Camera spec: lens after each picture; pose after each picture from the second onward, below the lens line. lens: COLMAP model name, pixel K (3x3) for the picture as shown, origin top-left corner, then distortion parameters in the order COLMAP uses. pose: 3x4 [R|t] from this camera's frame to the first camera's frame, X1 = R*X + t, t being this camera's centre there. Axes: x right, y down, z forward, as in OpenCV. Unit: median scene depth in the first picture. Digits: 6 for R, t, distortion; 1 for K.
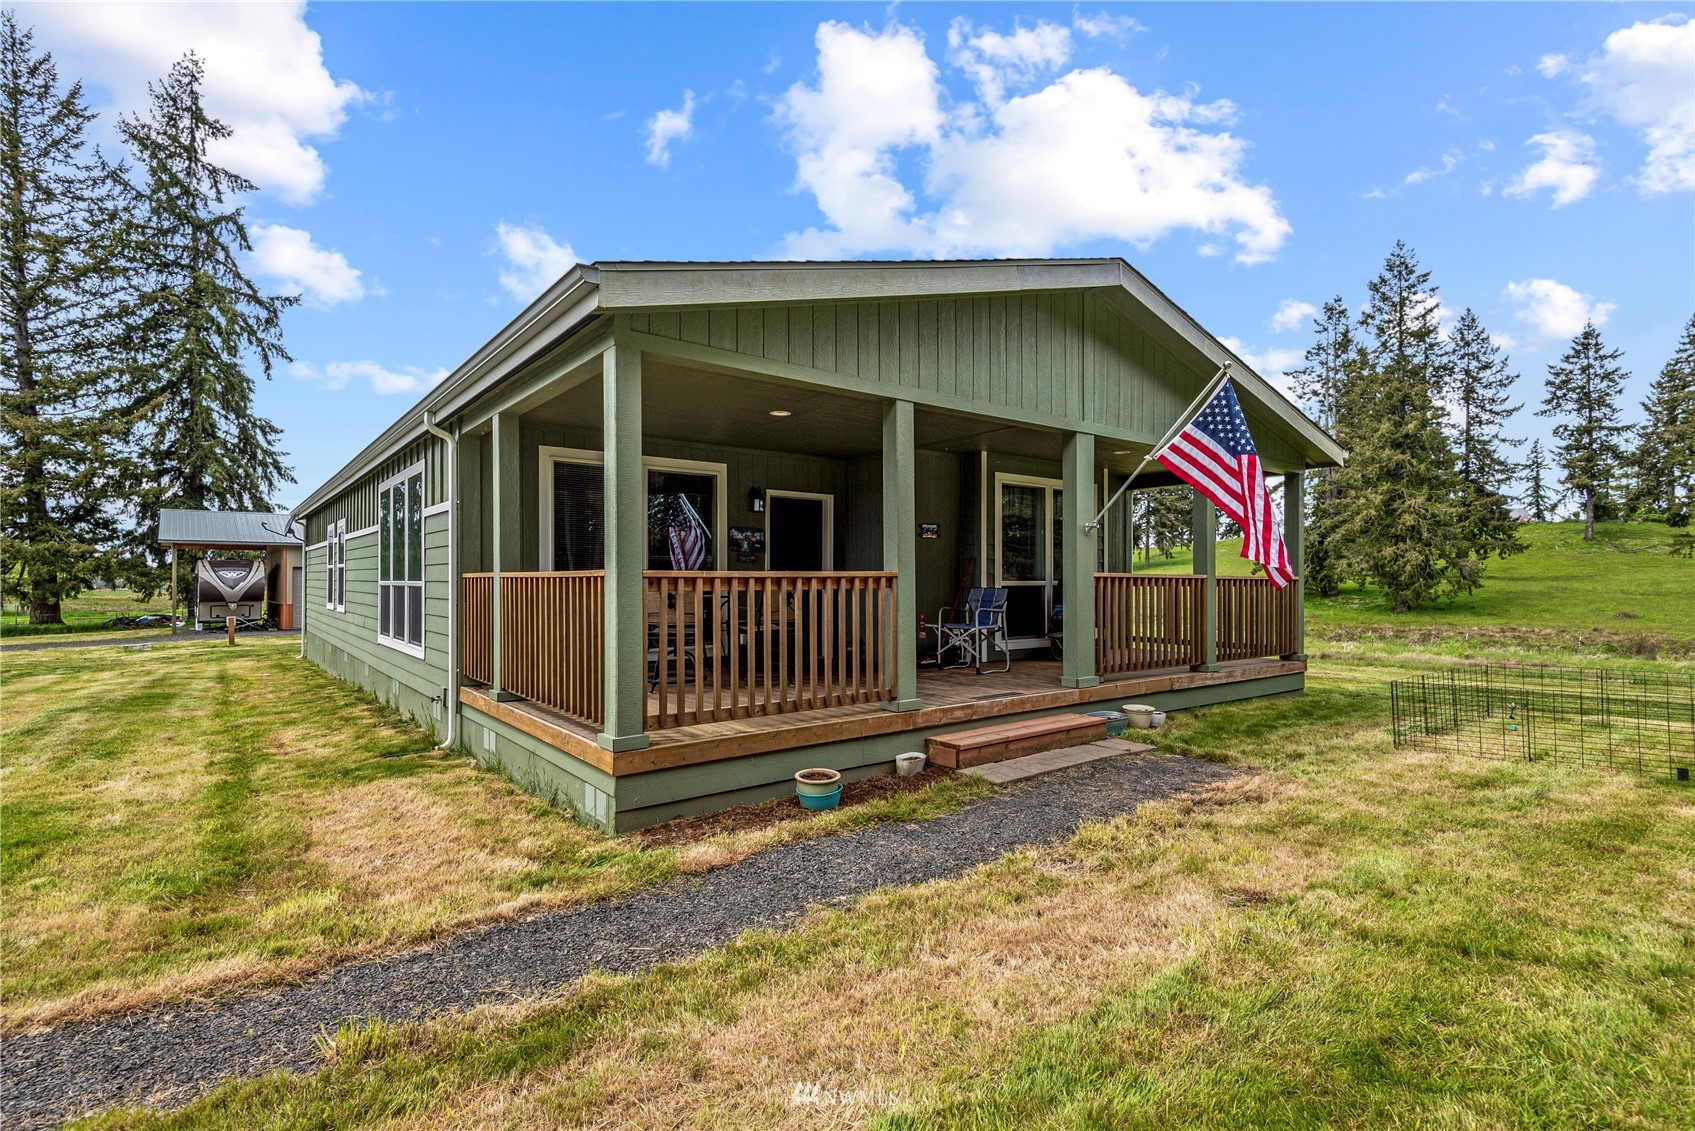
lens RADIAL K [[771.5, 0, 851.4], [0, 771.5, 573.0], [0, 0, 1]] dist [0.002976, -0.008010]
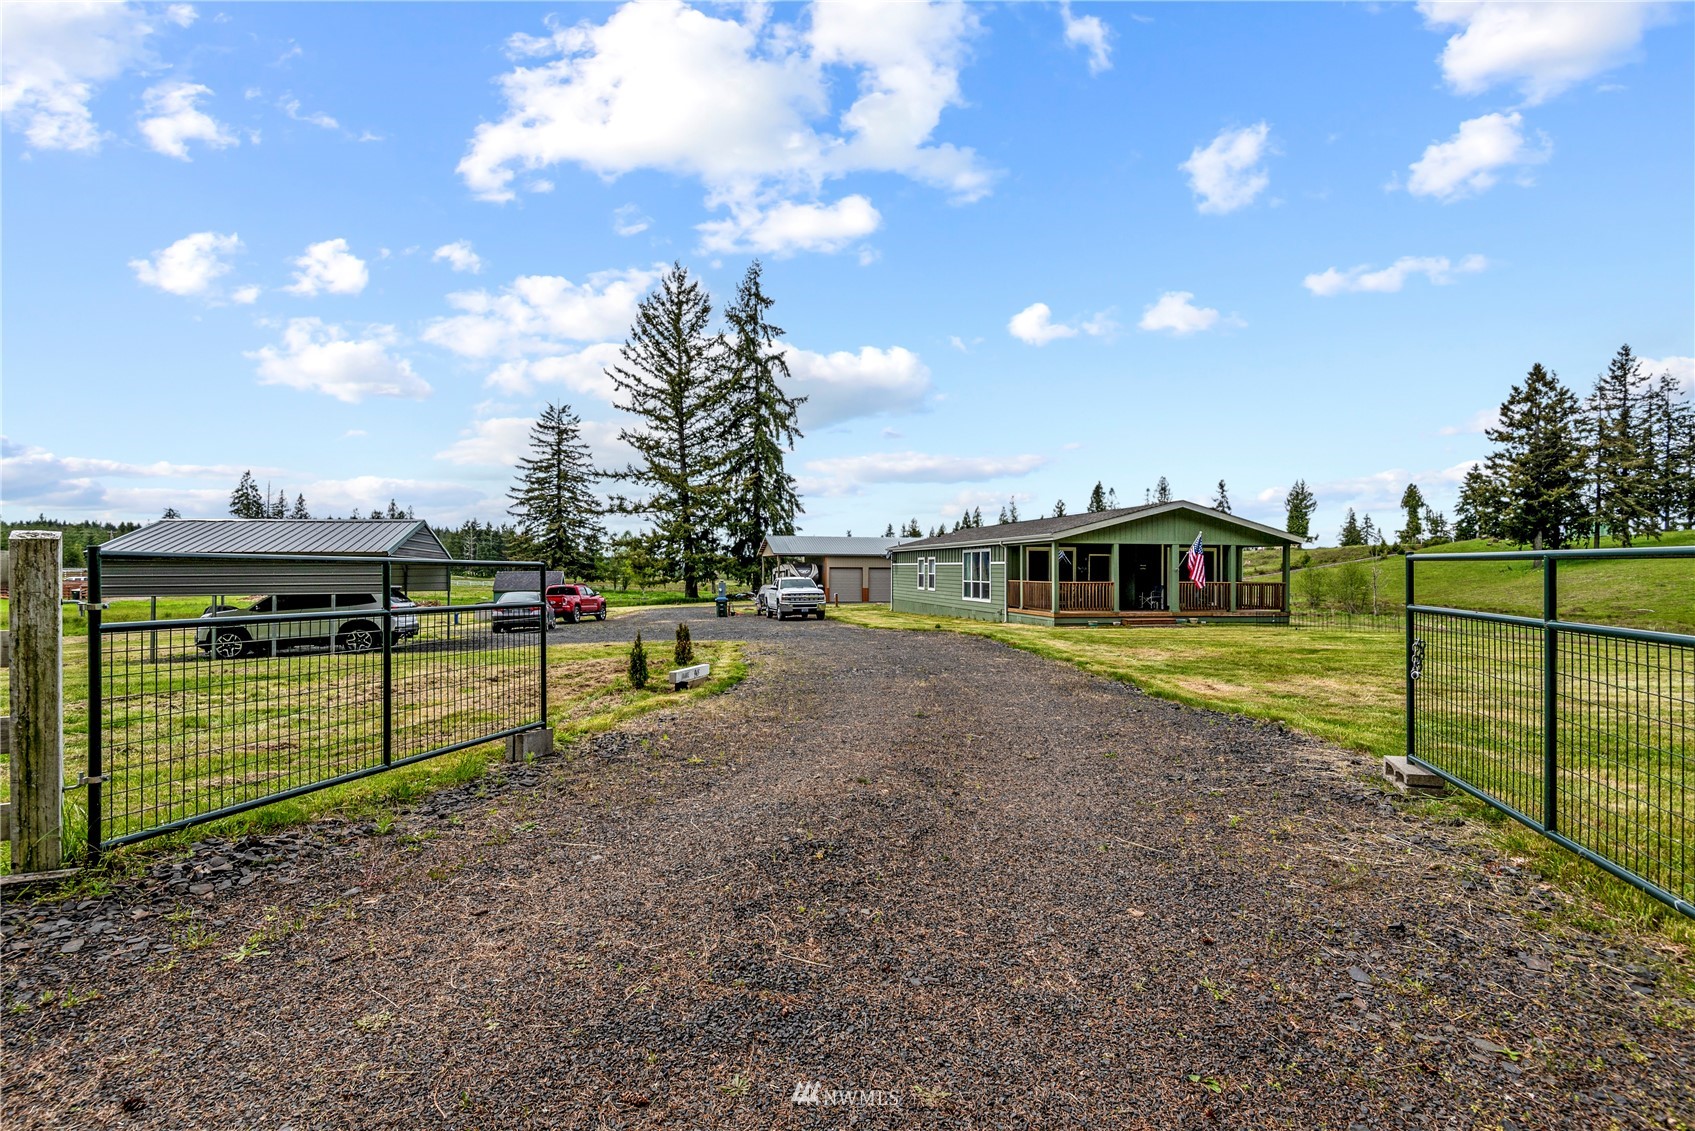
lens RADIAL K [[771.5, 0, 851.4], [0, 771.5, 573.0], [0, 0, 1]] dist [0.002976, -0.008010]
pose [[0.896735, 0.005735, -0.442531, 0.076686], [-0.001312, 0.999946, 0.010300, -0.011353], [0.442566, -0.008656, 0.896694, -0.421296]]
